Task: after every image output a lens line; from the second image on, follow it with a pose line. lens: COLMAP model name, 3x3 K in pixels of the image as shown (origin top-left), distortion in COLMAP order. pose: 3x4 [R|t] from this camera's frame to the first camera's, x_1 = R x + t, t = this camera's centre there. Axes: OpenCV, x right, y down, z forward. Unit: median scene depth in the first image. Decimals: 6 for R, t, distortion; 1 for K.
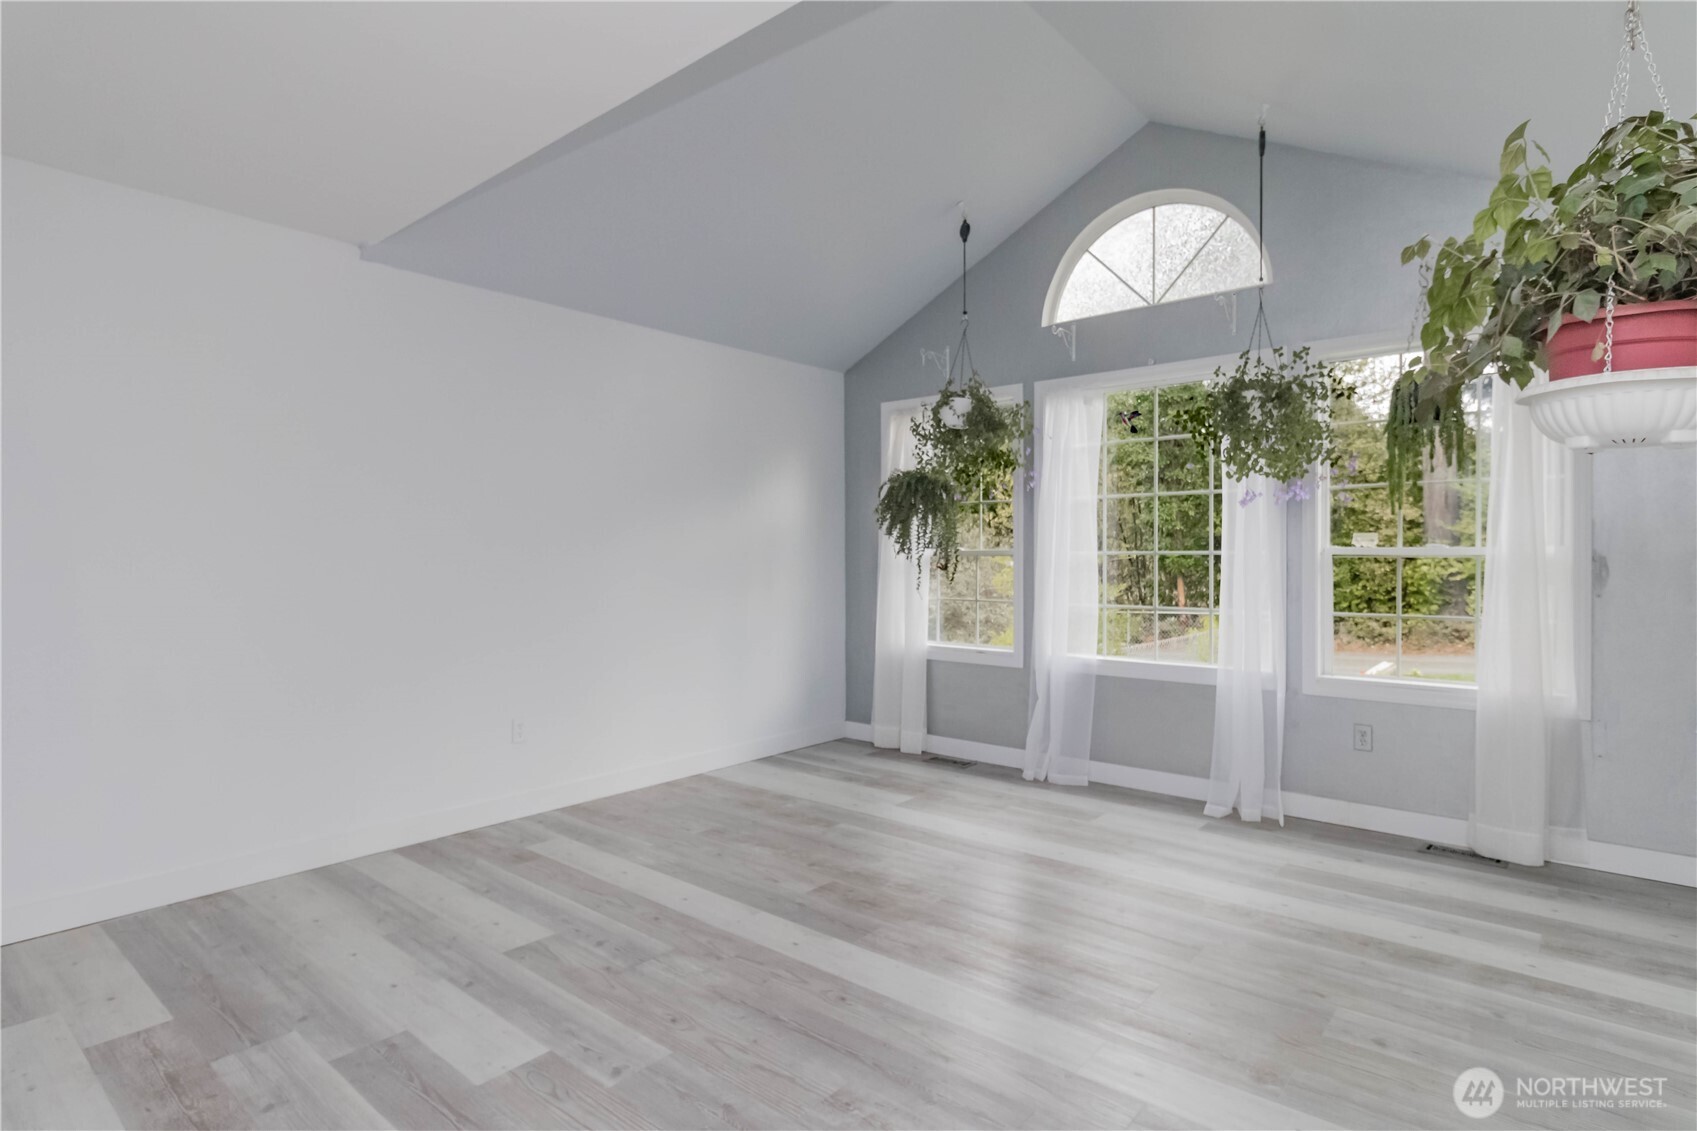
lens RADIAL K [[877.6, 0, 854.9], [0, 877.6, 561.4], [0, 0, 1]] dist [0.002740, -0.000084]
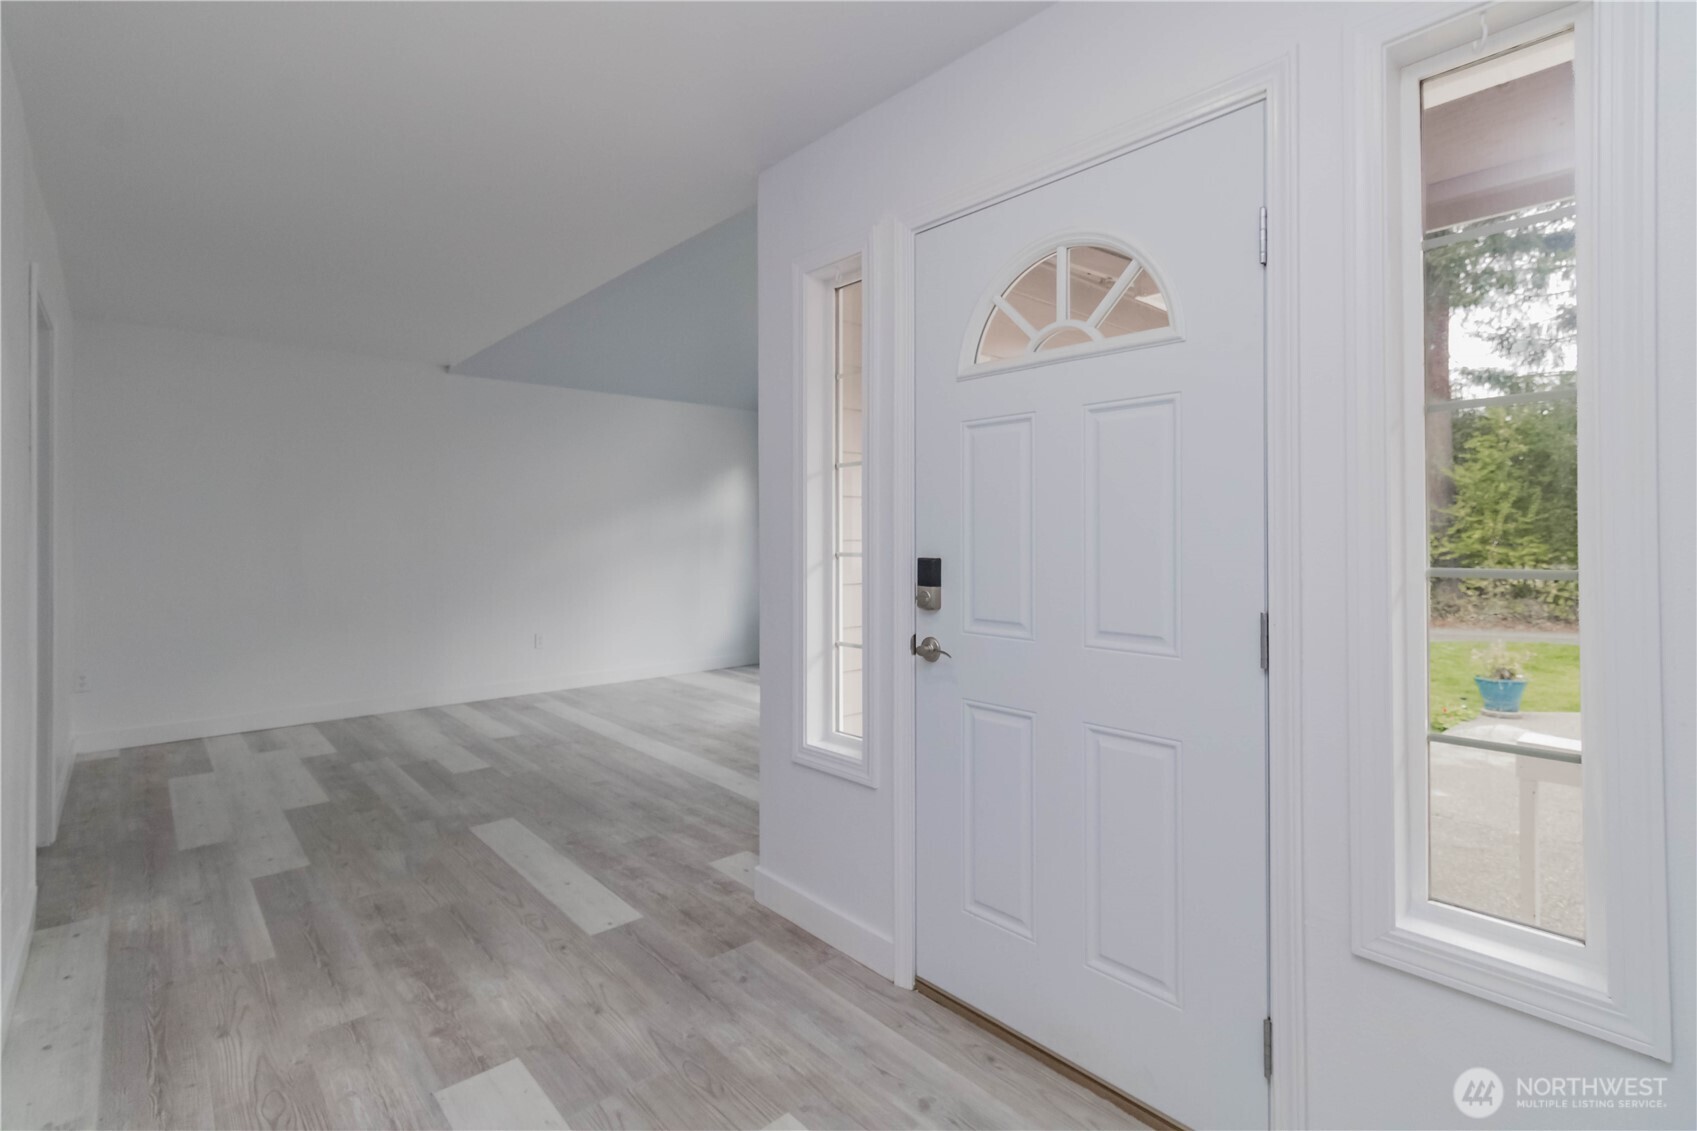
lens RADIAL K [[810.0, 0, 855.9], [0, 810.0, 535.9], [0, 0, 1]] dist [0.005901, 0.000009]
pose [[0.989649, 0.002095, -0.143491, 0.530941], [-0.002709, 0.999988, -0.004084, -0.006806], [0.143480, 0.004430, 0.989643, -0.549007]]
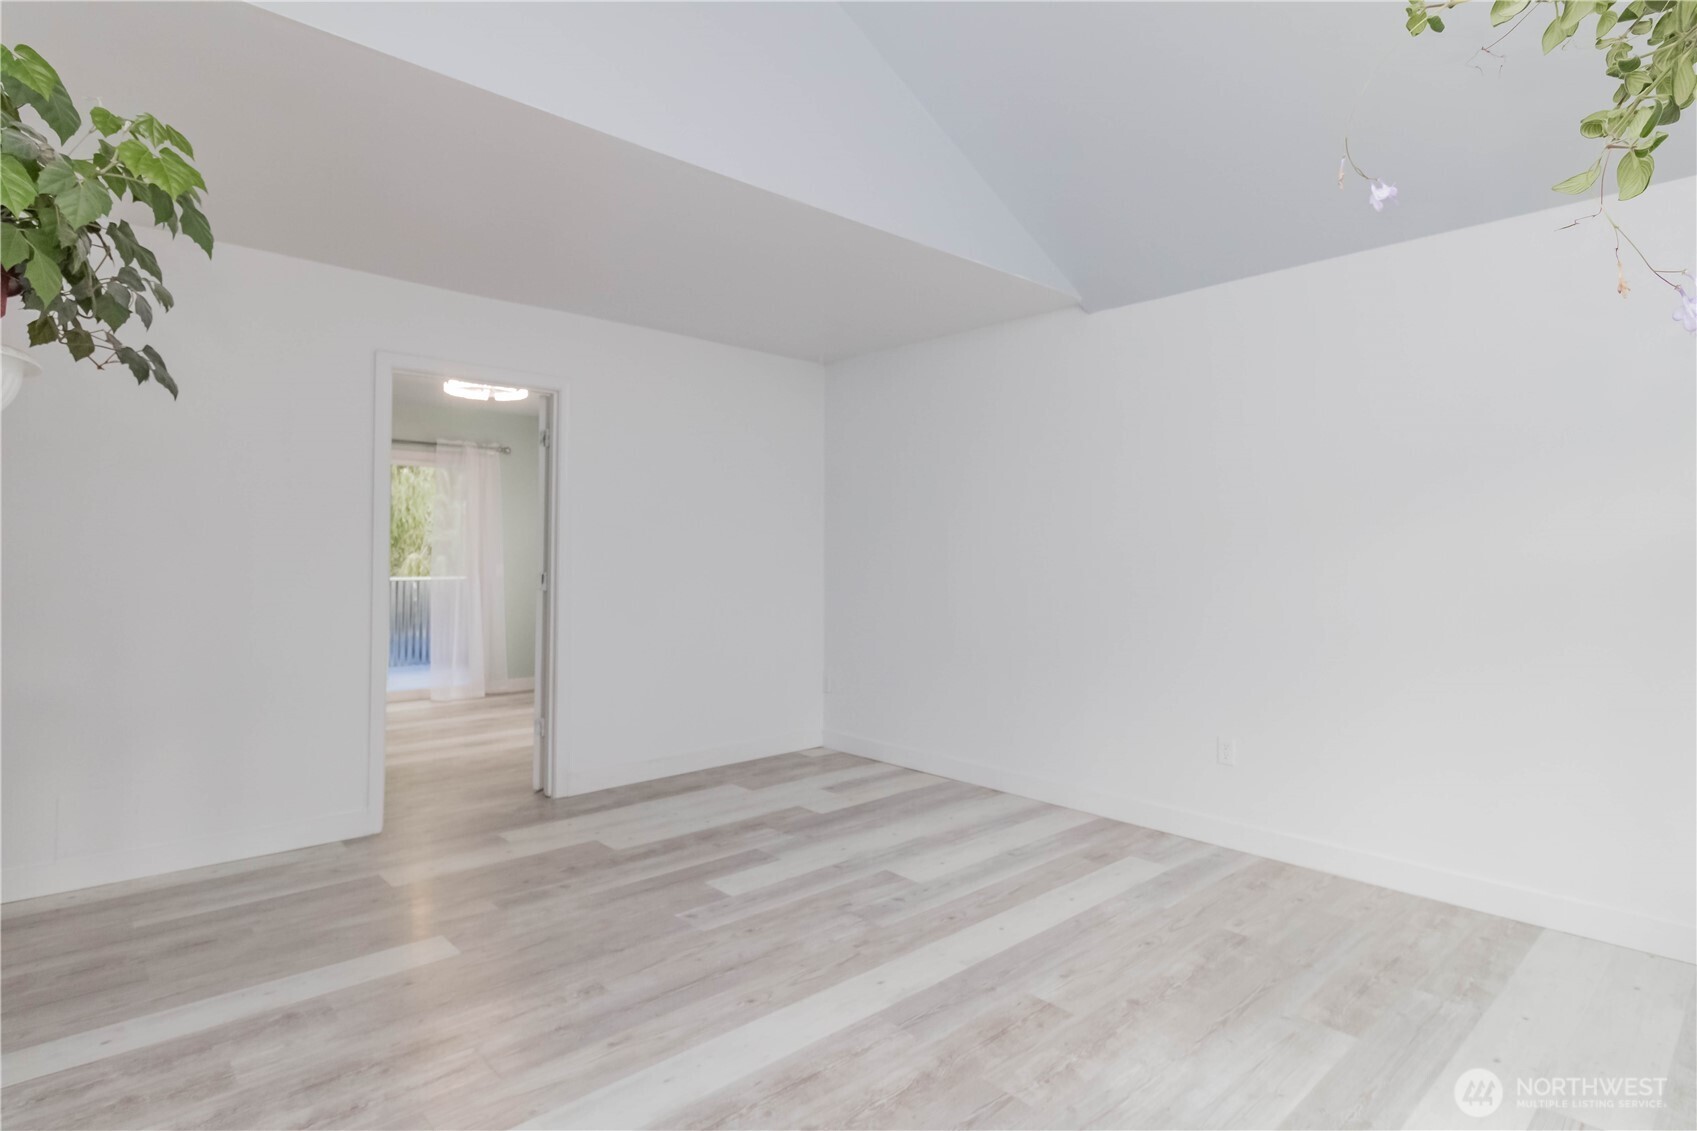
lens RADIAL K [[877.6, 0, 854.9], [0, 877.6, 561.4], [0, 0, 1]] dist [0.002740, -0.000084]
pose [[-0.123651, 0.007611, -0.992297, 0.677772], [-0.011861, 0.999888, 0.009148, -0.008772], [0.992255, 0.012901, -0.123547, 0.872634]]
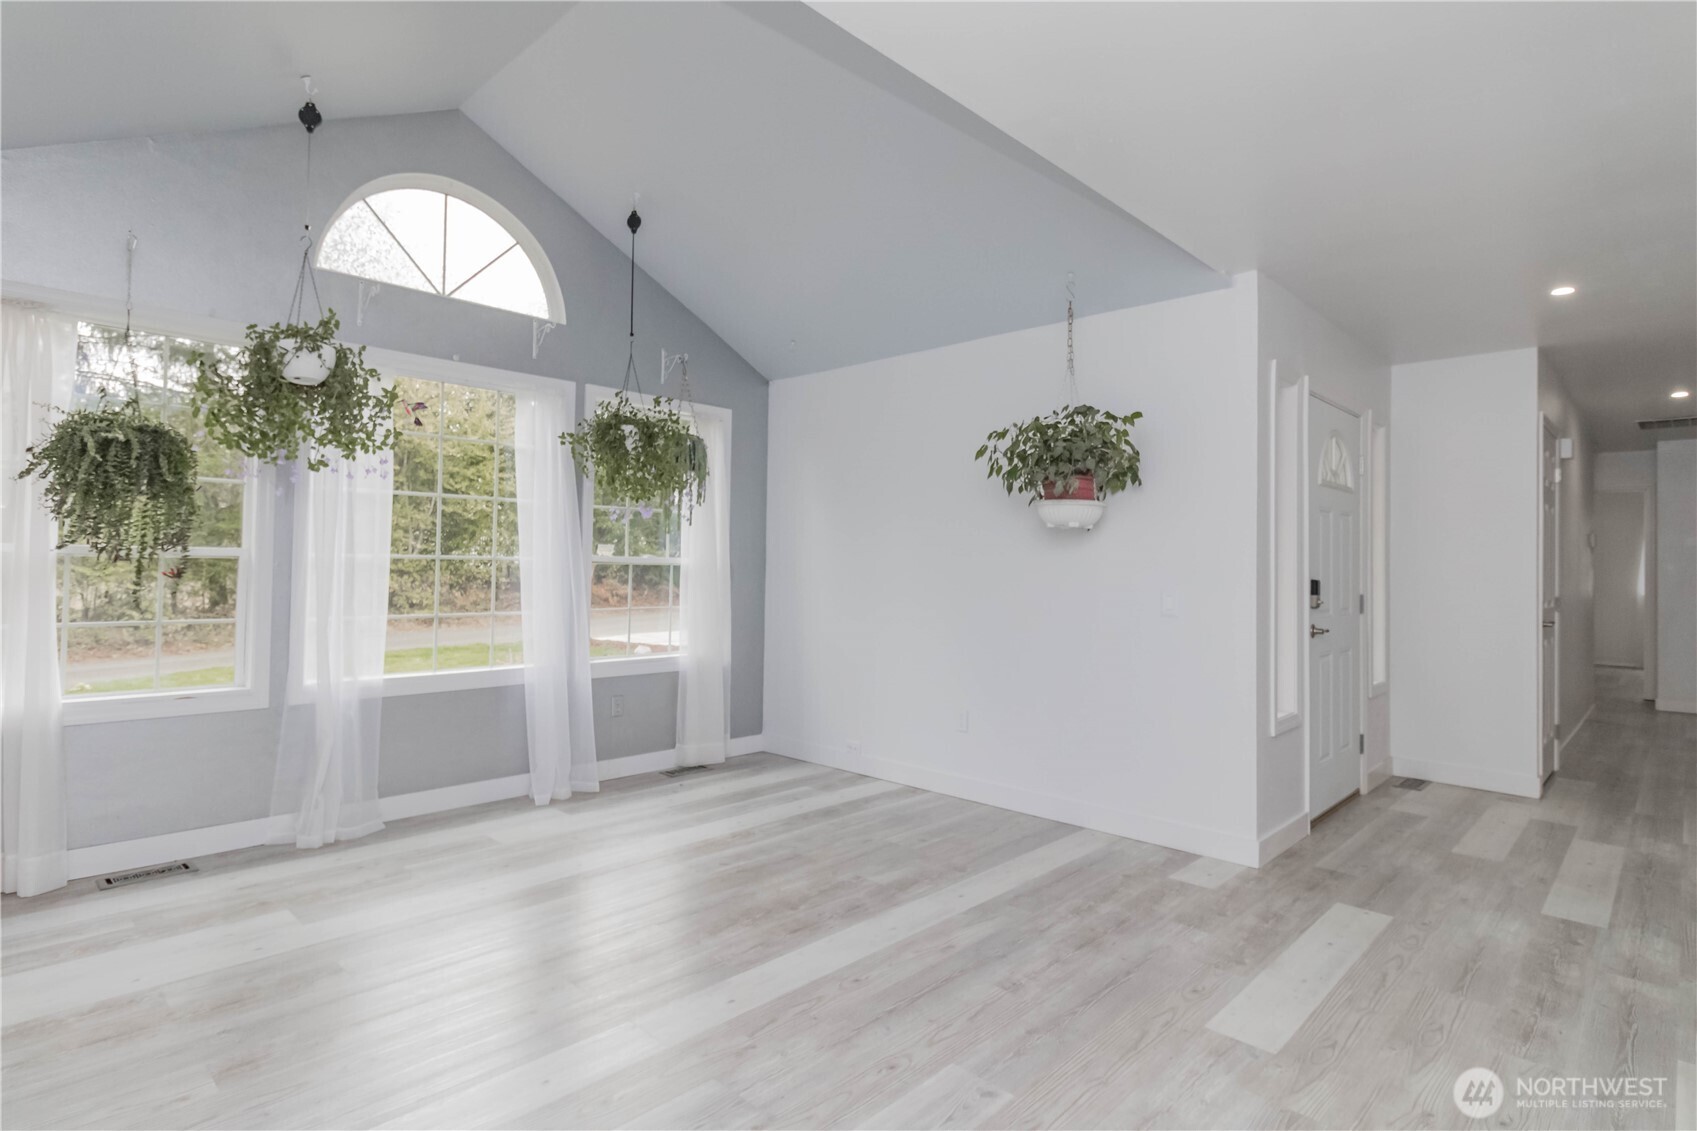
lens RADIAL K [[877.6, 0, 854.9], [0, 877.6, 561.4], [0, 0, 1]] dist [0.002740, -0.000084]
pose [[0.057608, 0.006141, 0.998320, -0.771660], [-0.008756, 0.999946, -0.005646, -0.006497], [-0.998301, -0.008416, 0.057659, 0.667594]]
